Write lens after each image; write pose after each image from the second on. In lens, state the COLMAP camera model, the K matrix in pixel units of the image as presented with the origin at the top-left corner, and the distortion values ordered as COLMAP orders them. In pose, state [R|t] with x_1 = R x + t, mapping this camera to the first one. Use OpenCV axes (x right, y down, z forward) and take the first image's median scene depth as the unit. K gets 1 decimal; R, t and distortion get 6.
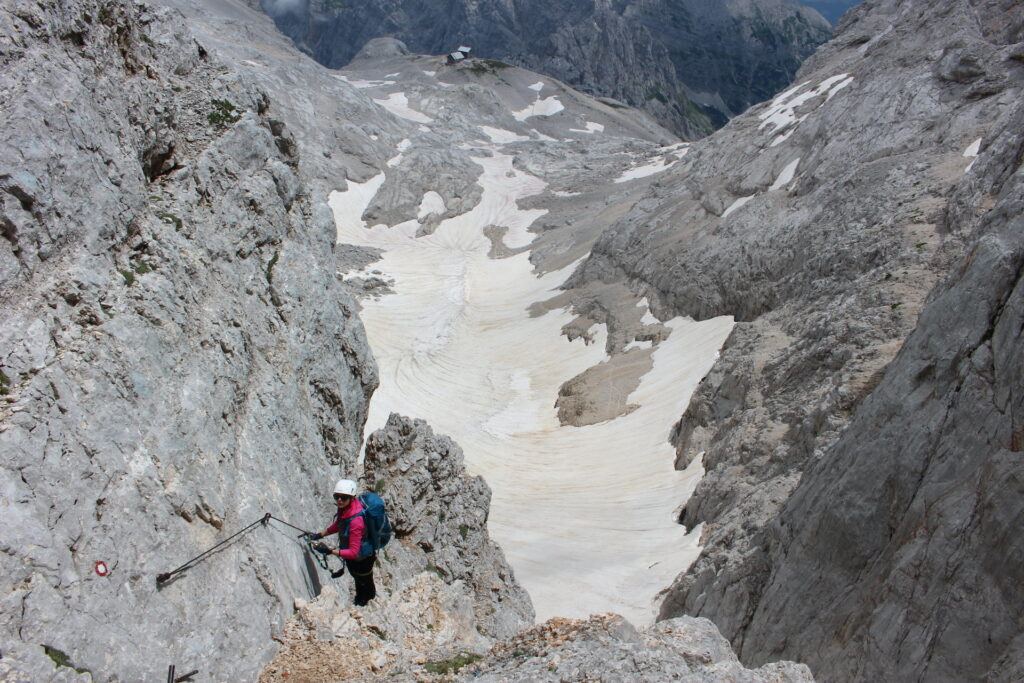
lens RADIAL K [[865.2, 0, 512.0], [0, 865.2, 341.5], [0, 0, 1]] dist [-0.167583, 0.148608]
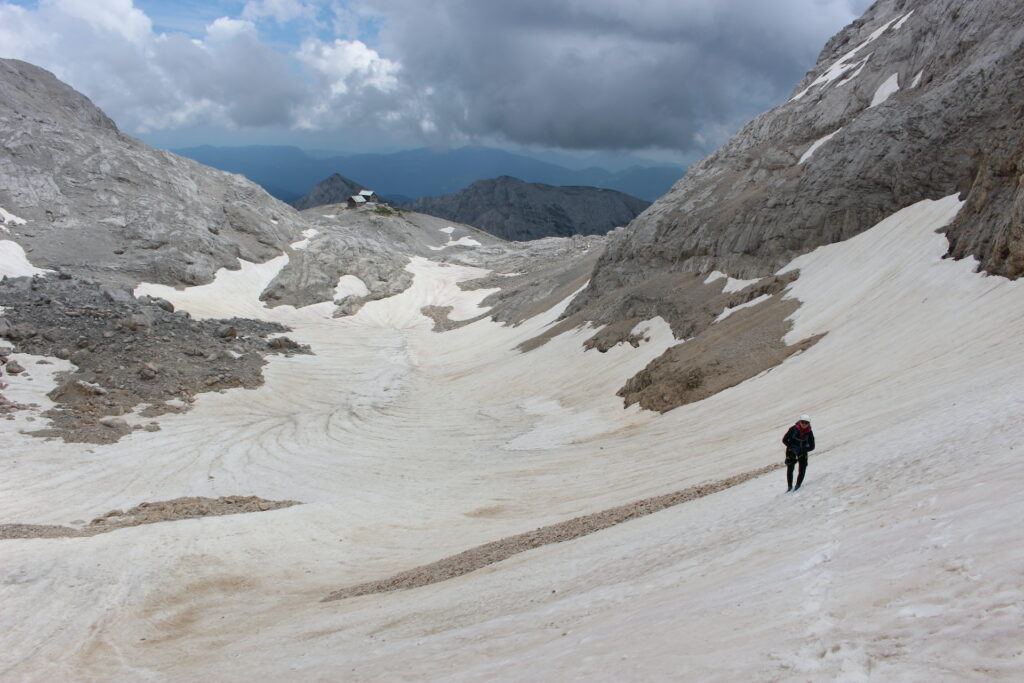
lens RADIAL K [[865.2, 0, 512.0], [0, 865.2, 341.5], [0, 0, 1]] dist [-0.167583, 0.148608]
pose [[0.990069, -0.045349, 0.133064, -0.054974], [0.078058, 0.964557, -0.252065, 0.095456], [-0.116916, 0.259949, 0.958518, 0.254392]]
